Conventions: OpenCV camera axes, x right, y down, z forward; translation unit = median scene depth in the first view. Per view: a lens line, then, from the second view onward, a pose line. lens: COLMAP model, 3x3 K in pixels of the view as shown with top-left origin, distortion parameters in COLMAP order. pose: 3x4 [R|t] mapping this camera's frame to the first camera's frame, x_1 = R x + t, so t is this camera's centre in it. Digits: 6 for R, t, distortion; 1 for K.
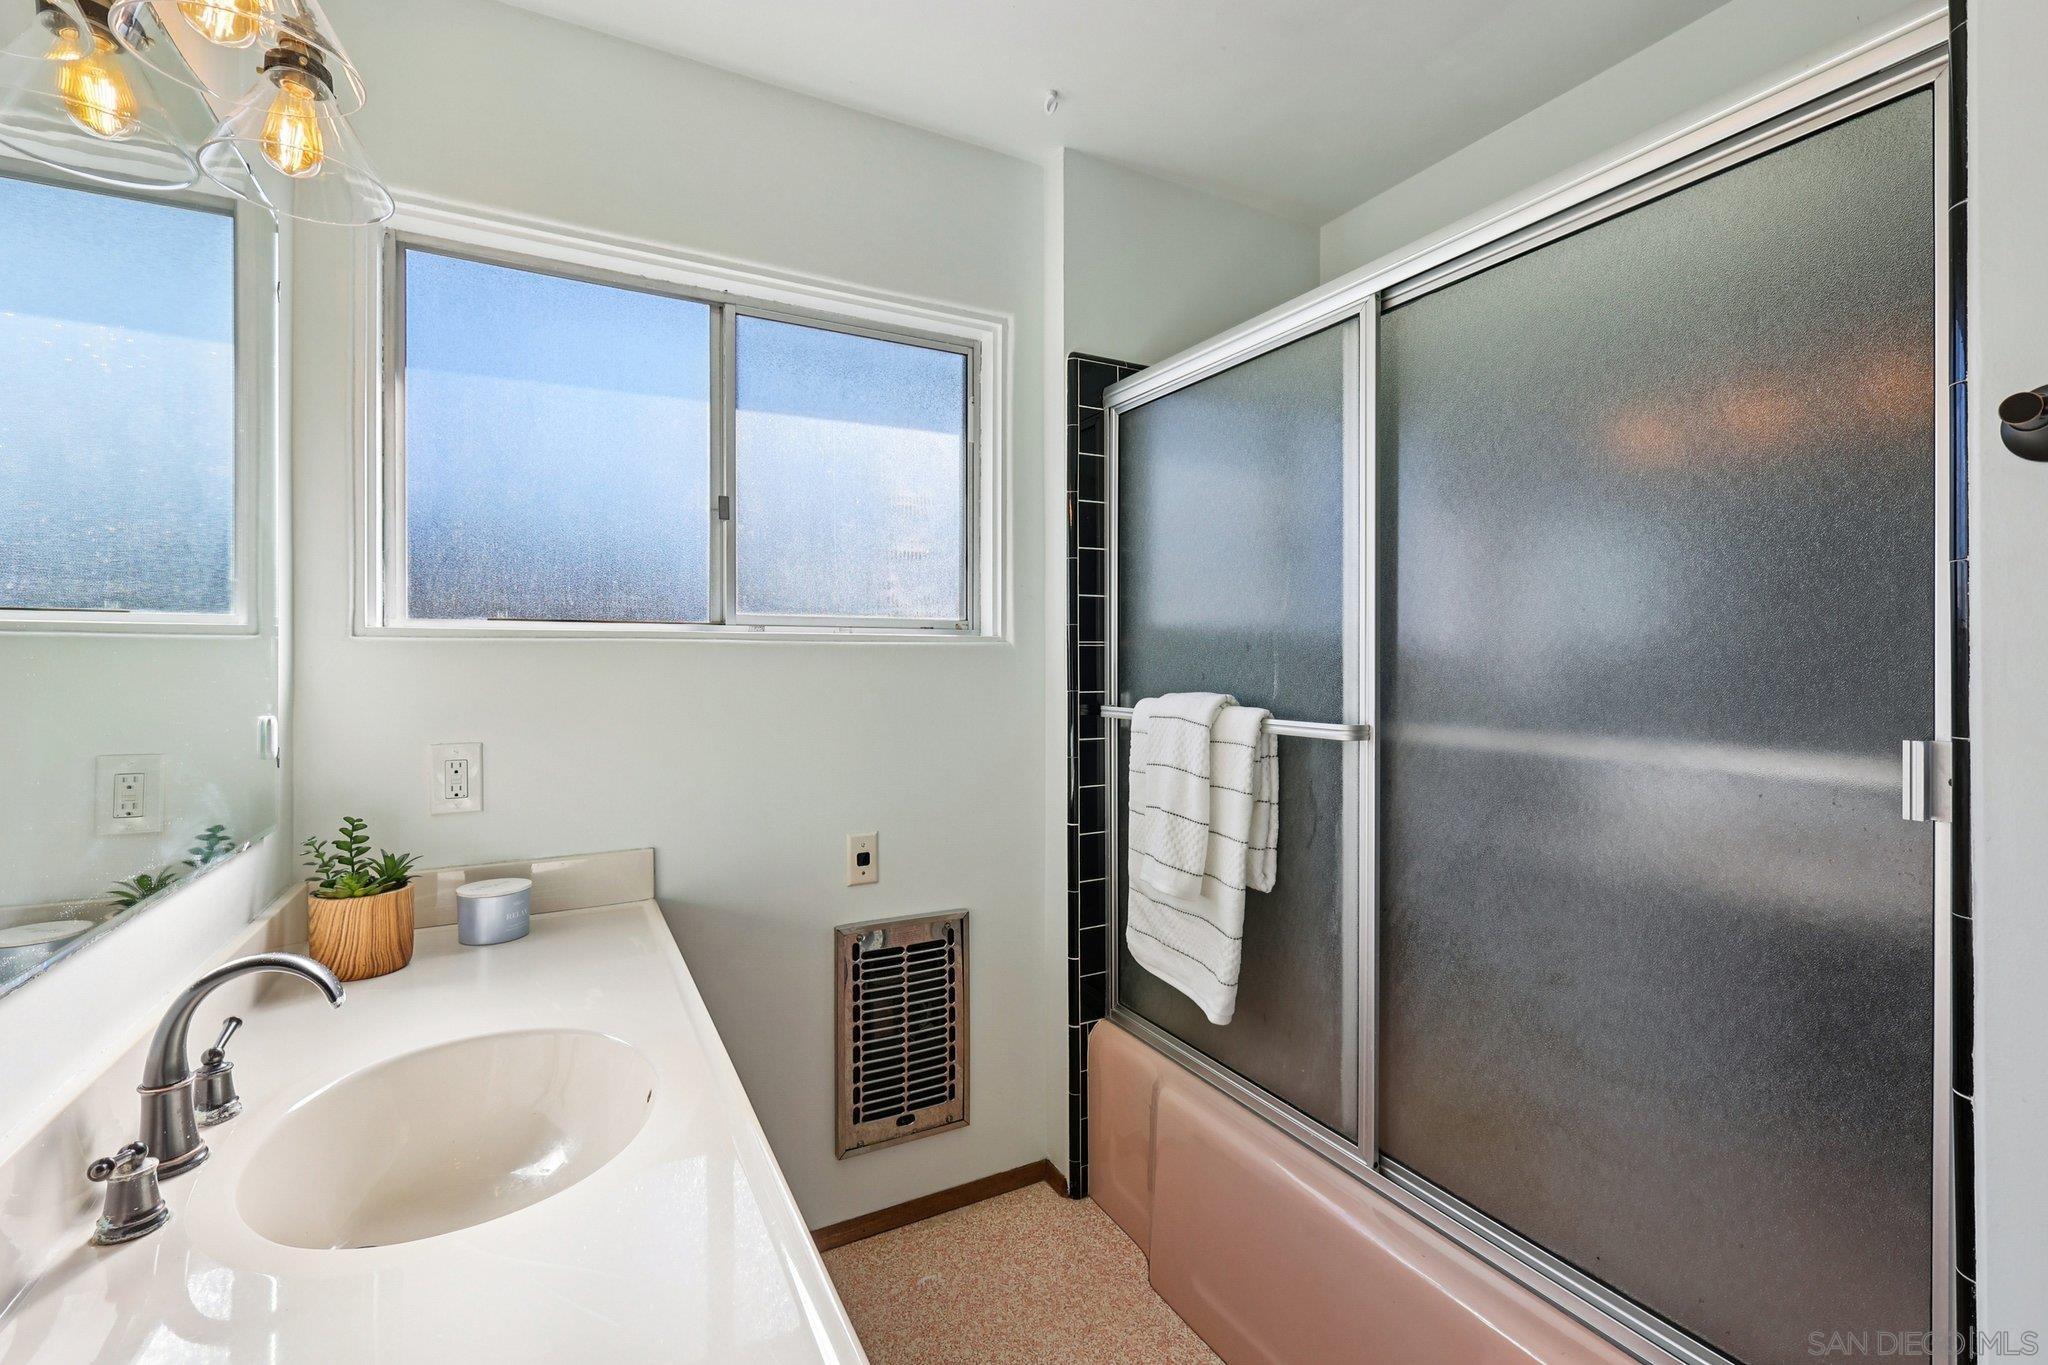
lens RADIAL K [[891.2, 0, 1023.8], [0, 891.2, 665.0], [0, 0, 1]] dist [0.003828, -0.000168]
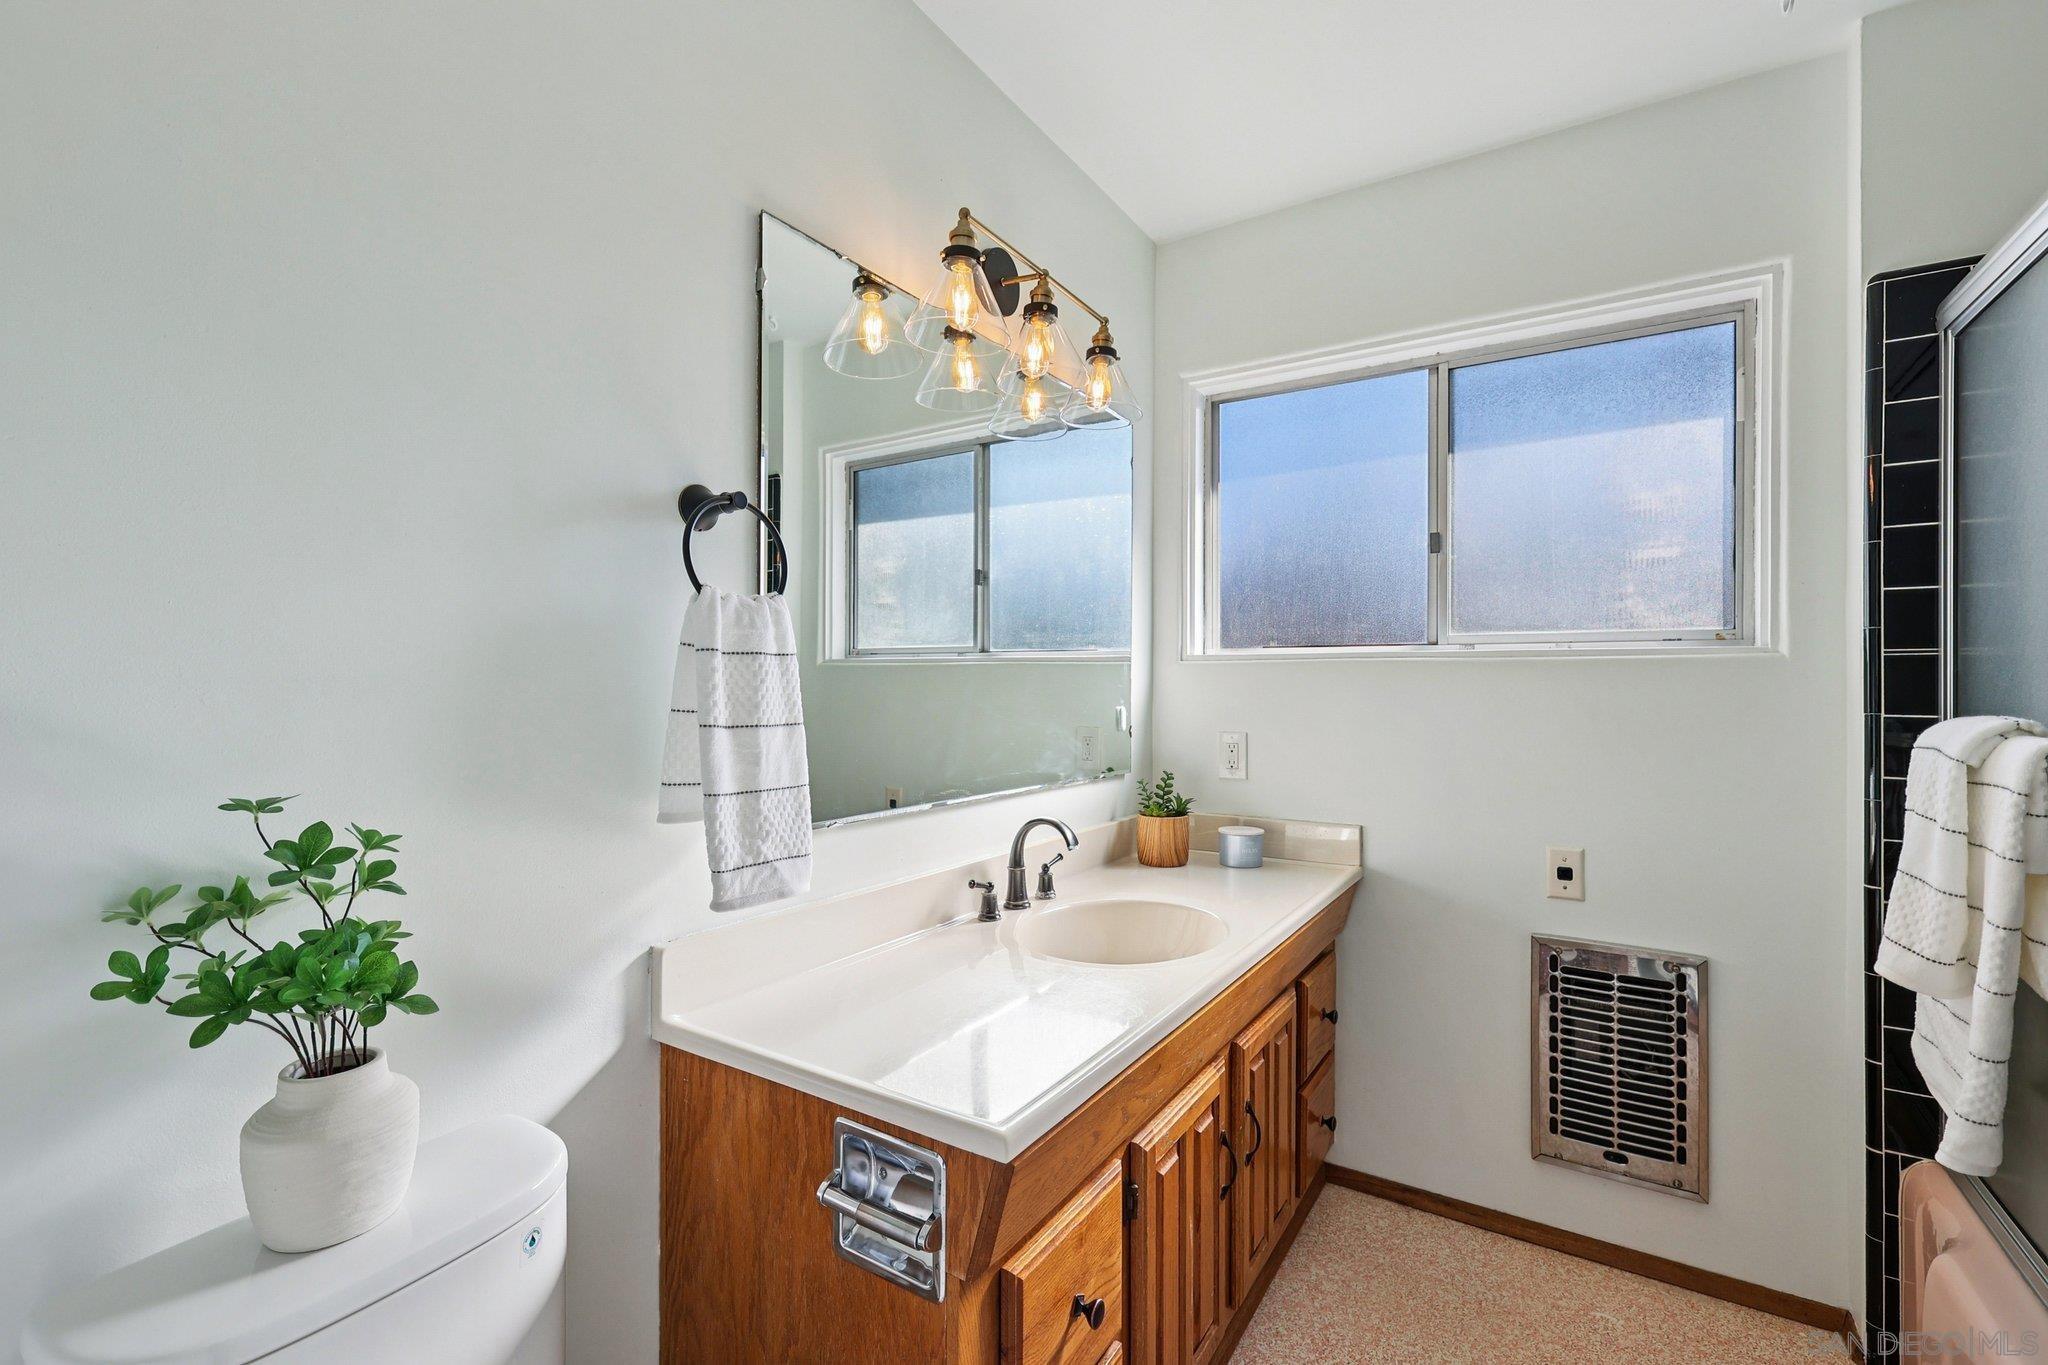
lens RADIAL K [[891.2, 0, 1054.1], [0, 891.2, 689.9], [0, 0, 1]] dist [0.003828, -0.000168]
pose [[0.505877, 0.007326, -0.862575, 0.386151], [-0.008128, 0.999960, 0.003726, 0.012054], [0.862567, 0.005127, 0.505916, -0.003441]]
